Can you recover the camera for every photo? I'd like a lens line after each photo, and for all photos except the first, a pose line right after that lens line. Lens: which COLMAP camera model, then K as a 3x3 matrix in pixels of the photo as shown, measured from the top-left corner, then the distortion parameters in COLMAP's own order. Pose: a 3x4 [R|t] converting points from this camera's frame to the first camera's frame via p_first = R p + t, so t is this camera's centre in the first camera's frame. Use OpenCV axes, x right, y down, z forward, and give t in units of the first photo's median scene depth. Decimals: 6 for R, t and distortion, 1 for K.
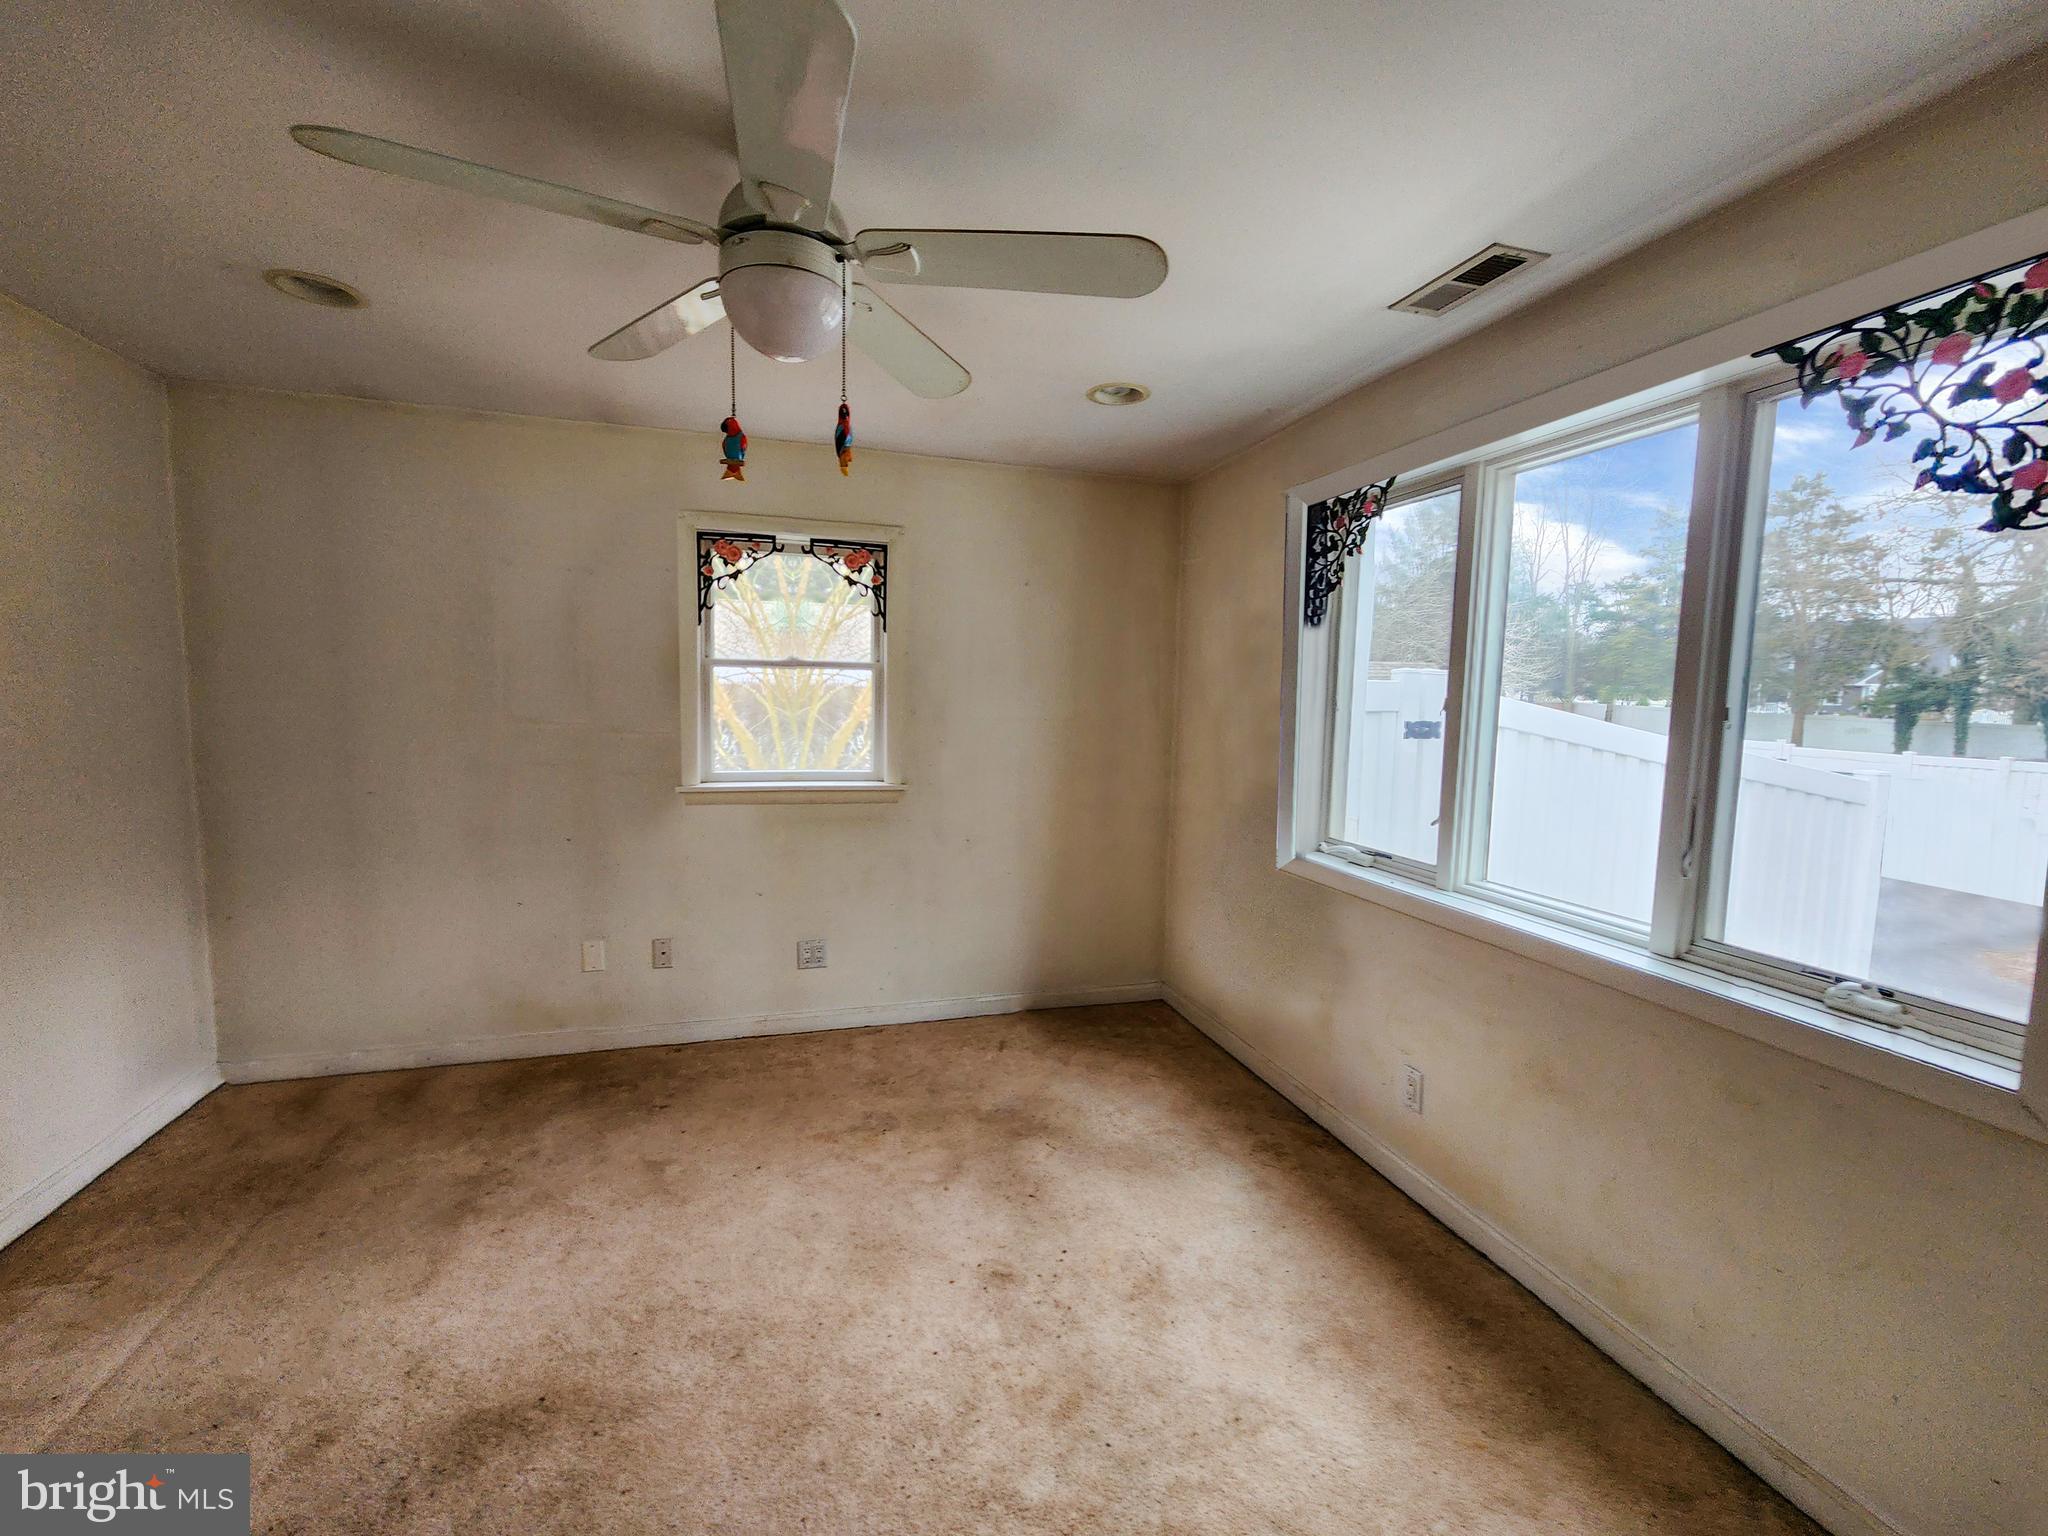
lens RADIAL K [[851.3, 0, 1022.1], [0, 851.3, 777.1], [0, 0, 1]] dist [-0.001242, -0.000316]
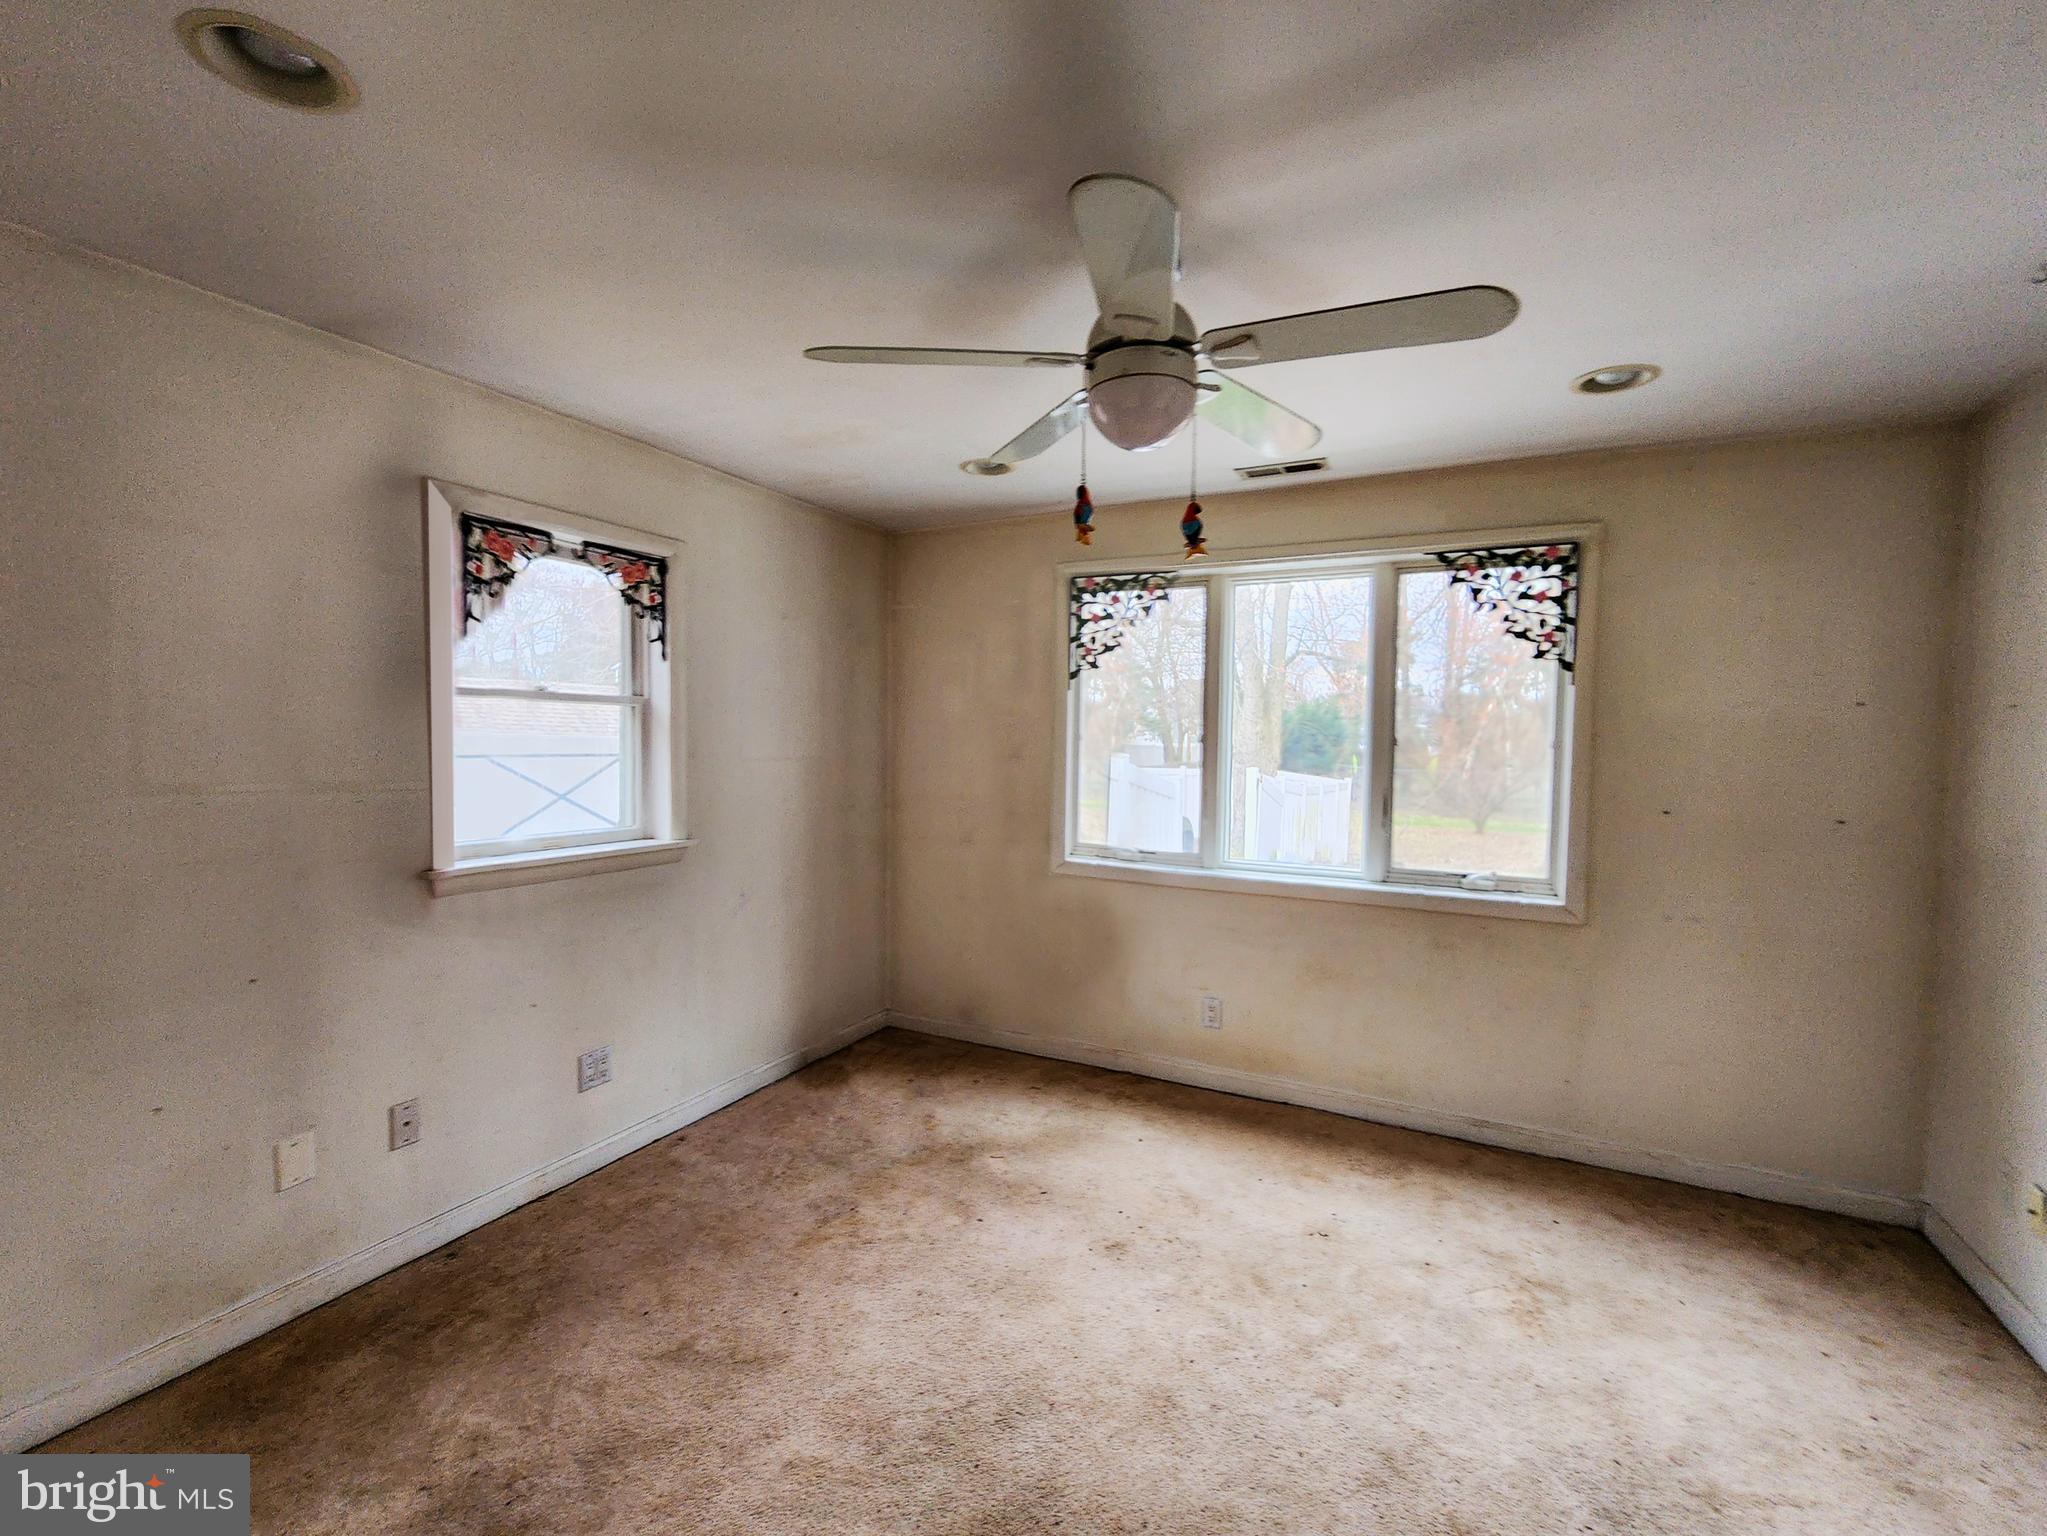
lens RADIAL K [[893.3, 0, 1026.0], [0, 893.3, 777.6], [0, 0, 1]] dist [-0.001320, -0.000603]
pose [[0.684907, -0.050091, 0.726906, -0.738116], [0.074385, 0.997229, -0.001369, -0.036439], [-0.724823, 0.055009, 0.686735, 0.180990]]
